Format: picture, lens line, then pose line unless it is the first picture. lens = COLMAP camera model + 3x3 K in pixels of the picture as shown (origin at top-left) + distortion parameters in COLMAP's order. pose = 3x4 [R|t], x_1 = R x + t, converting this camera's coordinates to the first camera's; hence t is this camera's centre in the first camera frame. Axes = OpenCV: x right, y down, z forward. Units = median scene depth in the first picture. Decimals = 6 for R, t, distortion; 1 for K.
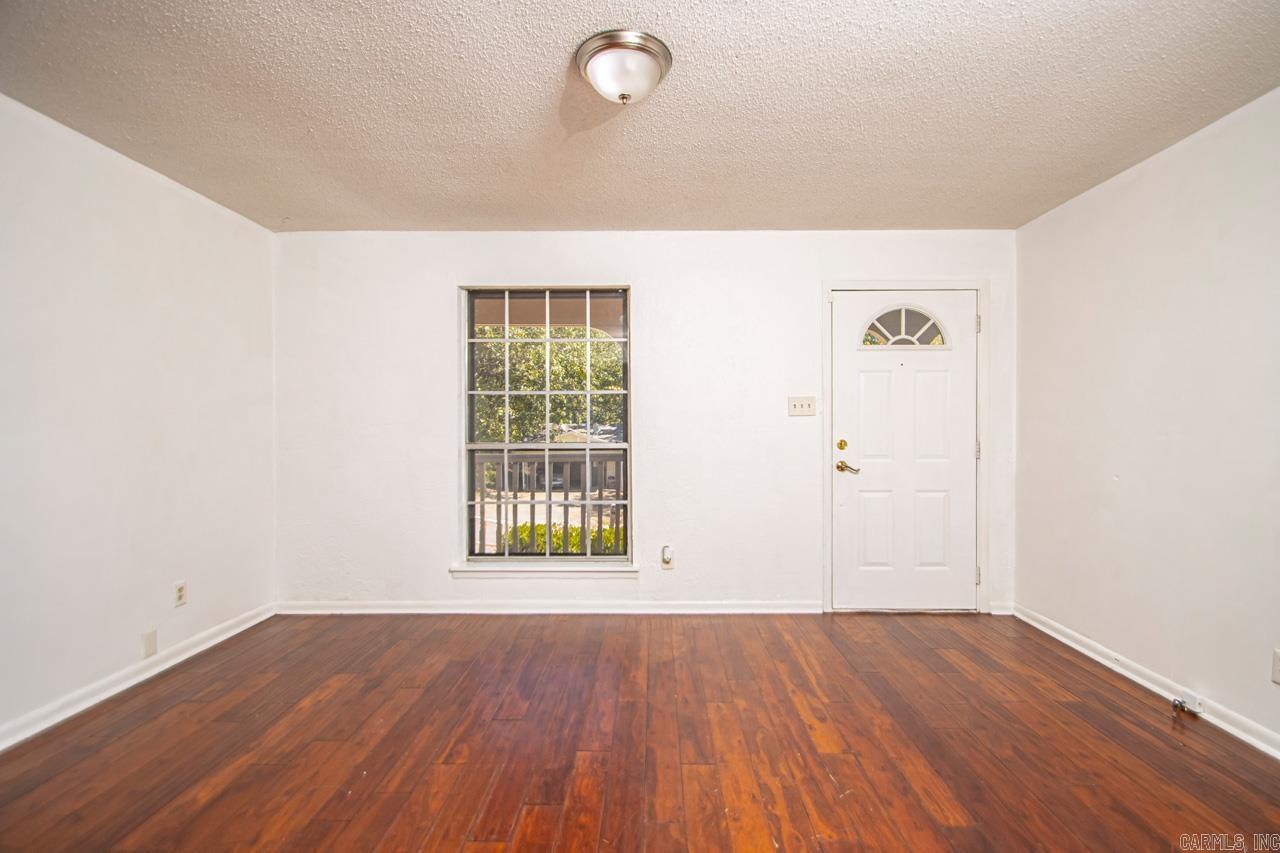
lens RADIAL K [[594.8, 0, 638.6], [0, 594.8, 434.6], [0, 0, 1]] dist [0.010372, -0.015446]
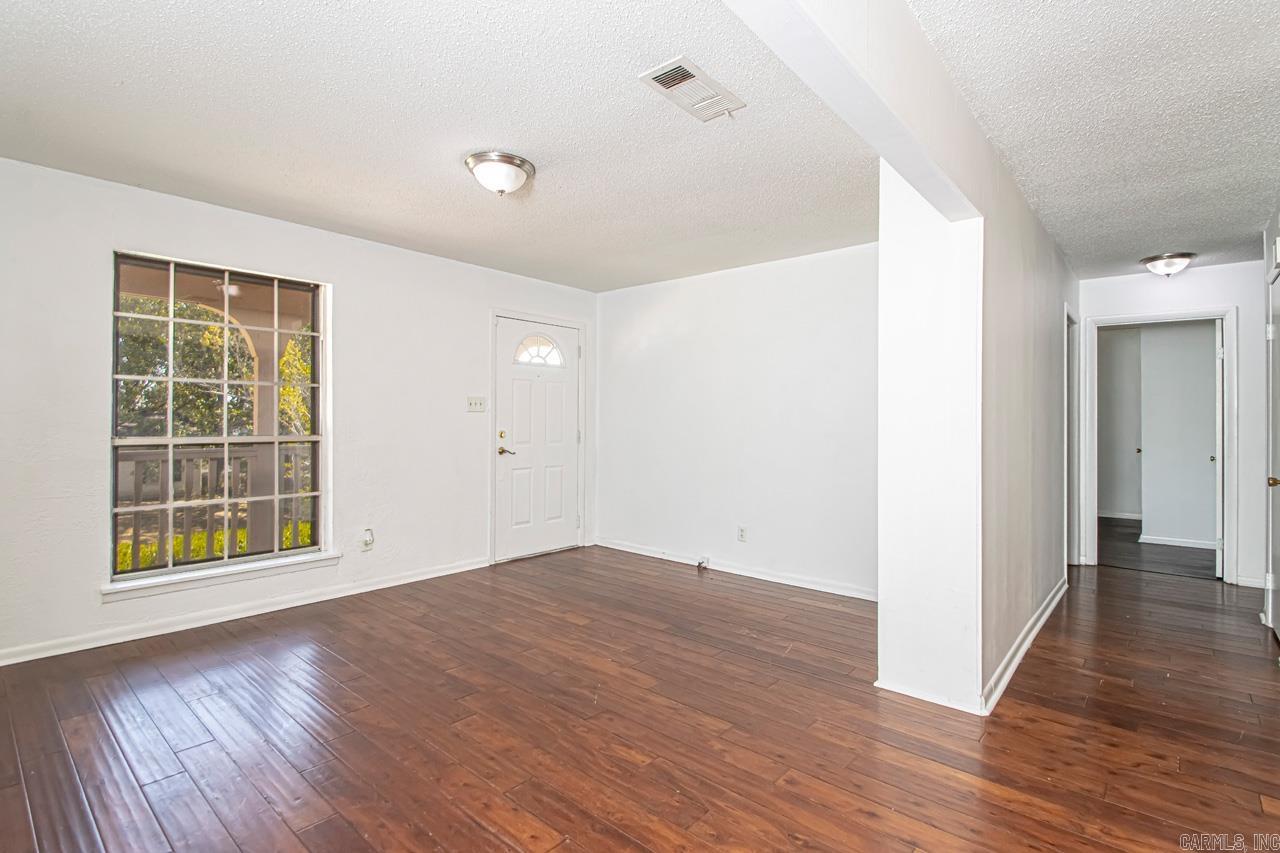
lens RADIAL K [[594.8, 0, 643.6], [0, 594.8, 422.5], [0, 0, 1]] dist [0.010372, -0.015446]
pose [[0.659878, 0.002371, 0.751369, -0.441087], [0.006549, 0.999939, -0.008906, 0.004693], [-0.751344, 0.010797, 0.659822, -0.101056]]
